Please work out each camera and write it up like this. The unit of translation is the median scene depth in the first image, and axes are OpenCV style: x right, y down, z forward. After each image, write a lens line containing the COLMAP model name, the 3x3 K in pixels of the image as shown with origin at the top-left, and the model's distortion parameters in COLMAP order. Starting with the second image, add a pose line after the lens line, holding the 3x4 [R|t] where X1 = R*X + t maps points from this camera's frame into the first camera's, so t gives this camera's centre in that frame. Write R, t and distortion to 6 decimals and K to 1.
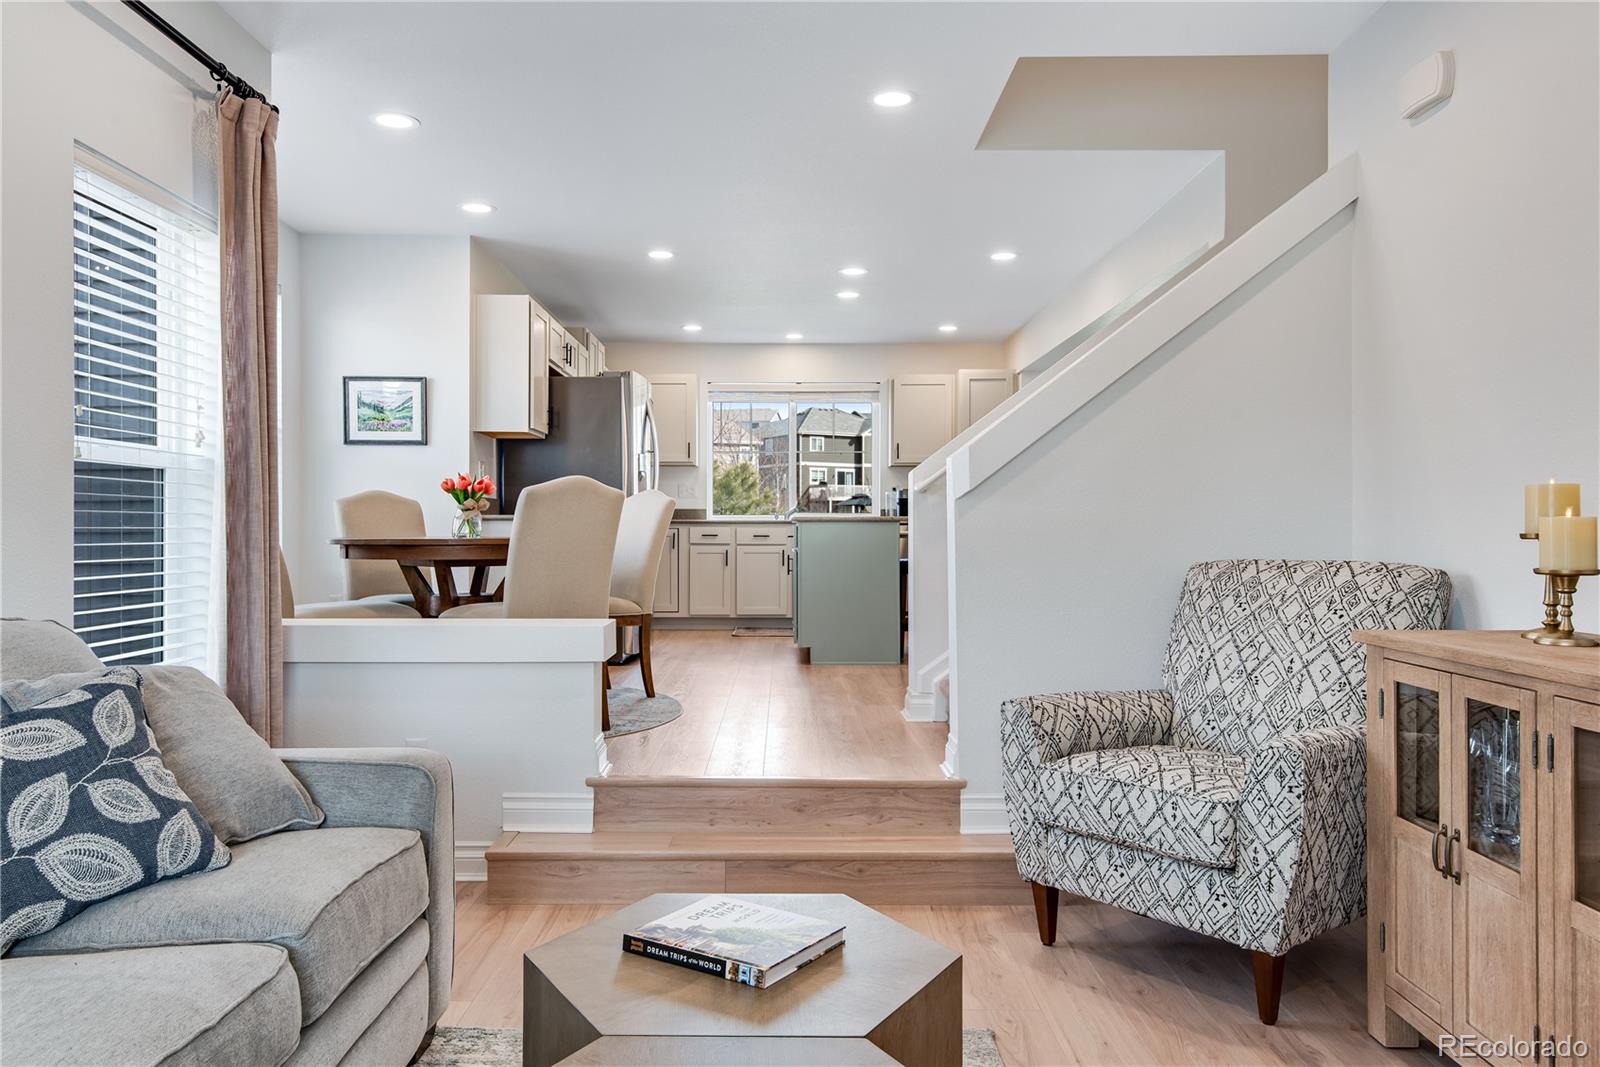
lens RADIAL K [[1134.3, 0, 800.0], [0, 1134.3, 533.5], [0, 0, 1]] dist [0.056556, -0.066257]
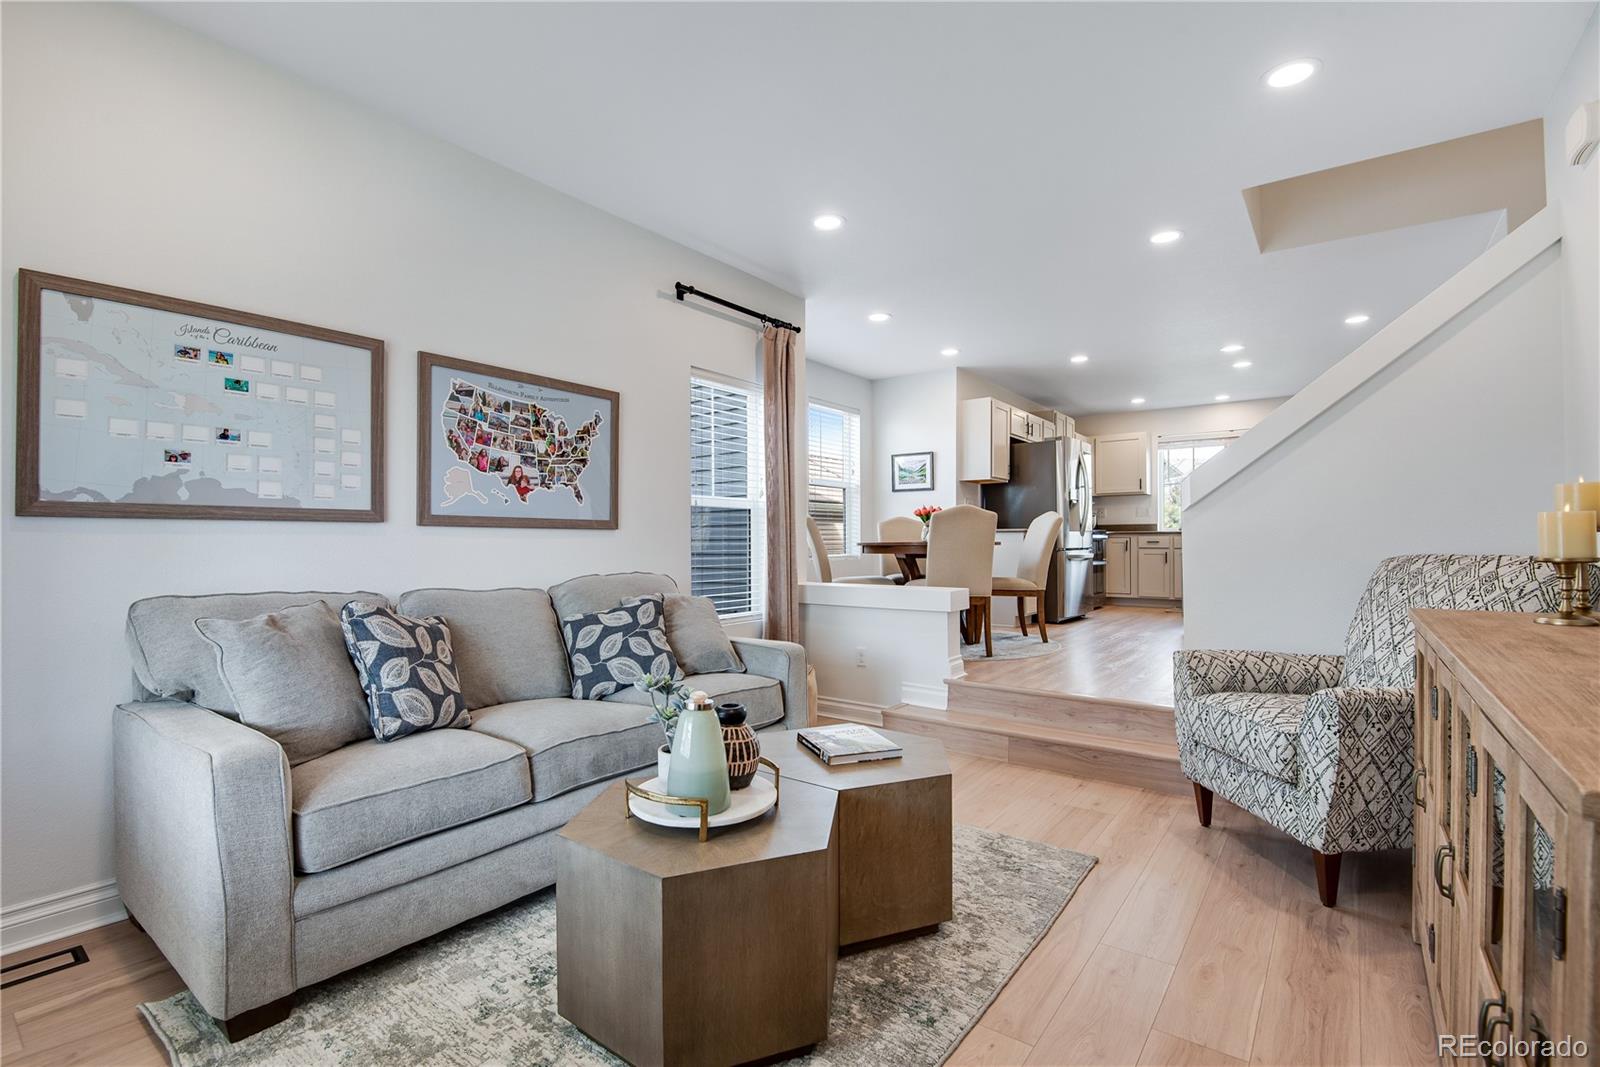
lens RADIAL K [[725.6, 0, 805.8], [0, 725.6, 540.6], [0, 0, 1]] dist [-0.021657, -0.000616]
pose [[0.795765, -0.006384, -0.605572, 0.365404], [0.003213, 0.999975, -0.006320, 0.012018], [0.605597, 0.003084, 0.795766, -0.005083]]
